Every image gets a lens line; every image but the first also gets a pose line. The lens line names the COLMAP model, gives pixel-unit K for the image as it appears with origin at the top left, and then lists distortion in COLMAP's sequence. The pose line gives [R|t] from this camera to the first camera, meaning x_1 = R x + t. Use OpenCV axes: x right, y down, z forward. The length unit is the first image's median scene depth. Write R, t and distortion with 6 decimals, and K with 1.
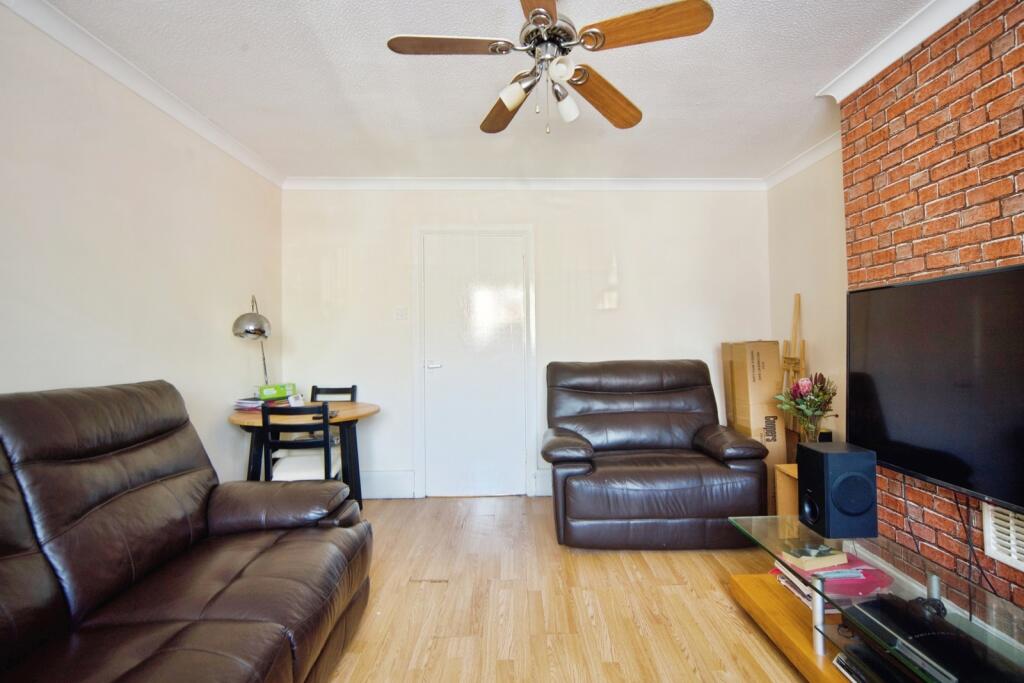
lens RADIAL K [[464.6, 0, 522.5], [0, 464.6, 323.2], [0, 0, 1]] dist [-0.001219, 0.000364]
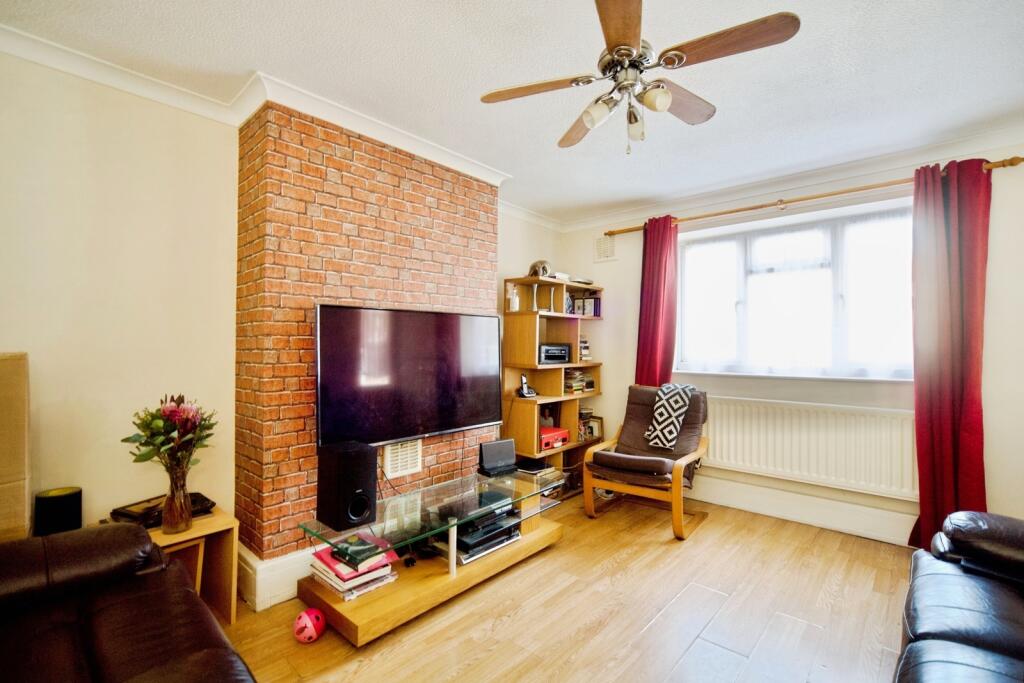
lens RADIAL K [[464.6, 0, 518.0], [0, 464.6, 341.3], [0, 0, 1]] dist [-0.001219, 0.000364]
pose [[-0.729020, 0.021070, 0.684168, -0.292353], [-0.015725, 0.998747, -0.047513, 0.048859], [-0.684312, -0.045396, -0.727775, 1.175238]]
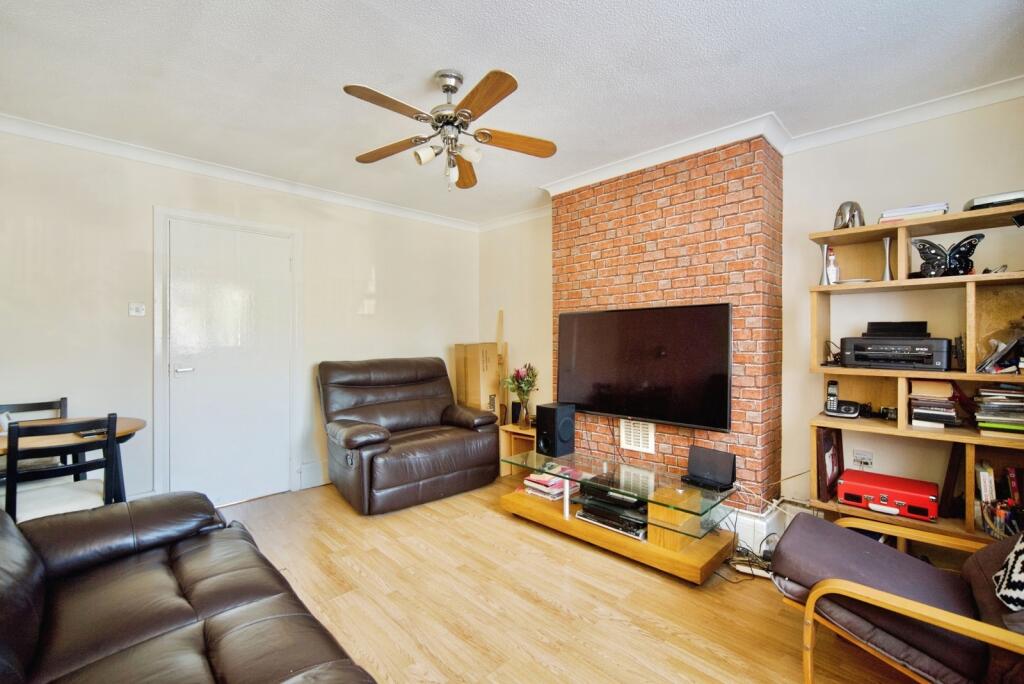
lens RADIAL K [[451.0, 0, 501.5], [0, 451.0, 338.0], [0, 0, 1]] dist [-0.000445, 0.000215]
pose [[0.746247, 0.010126, 0.665592, -0.442485], [-0.029127, 0.999423, 0.017452, -0.001459], [-0.665031, -0.032410, 0.746112, -0.070327]]
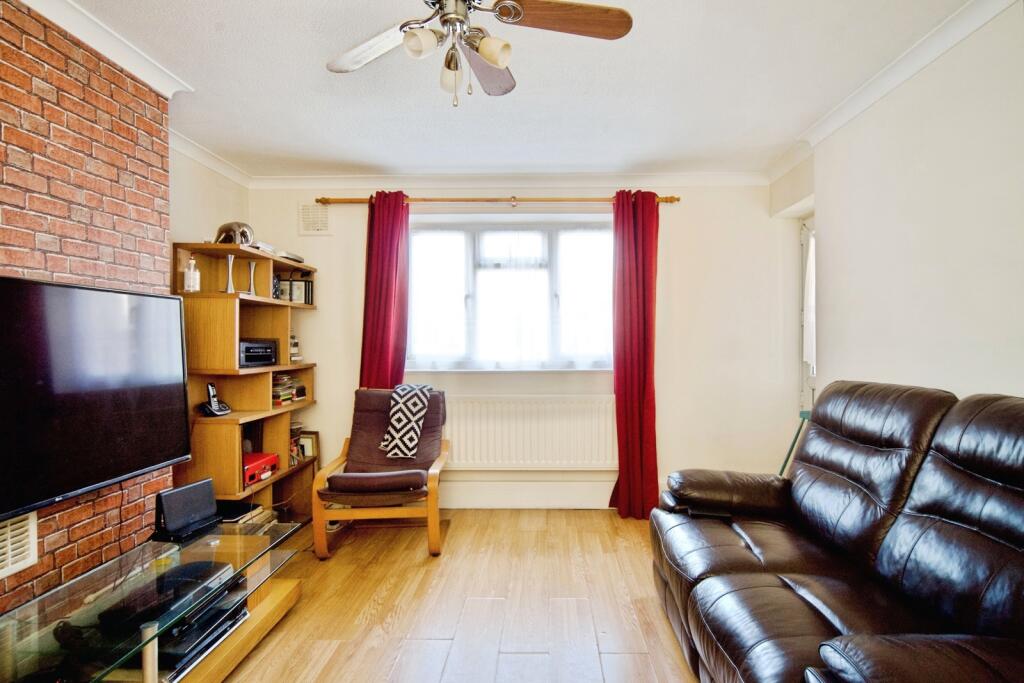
lens RADIAL K [[512.2, 0, 542.3], [0, 512.2, 352.1], [0, 0, 1]] dist [-0.009504, 0.002570]
pose [[-0.999179, 0.018179, 0.036210, -0.080806], [0.017580, 0.999705, -0.016787, 0.045828], [-0.036505, -0.016136, -0.999203, 1.182961]]
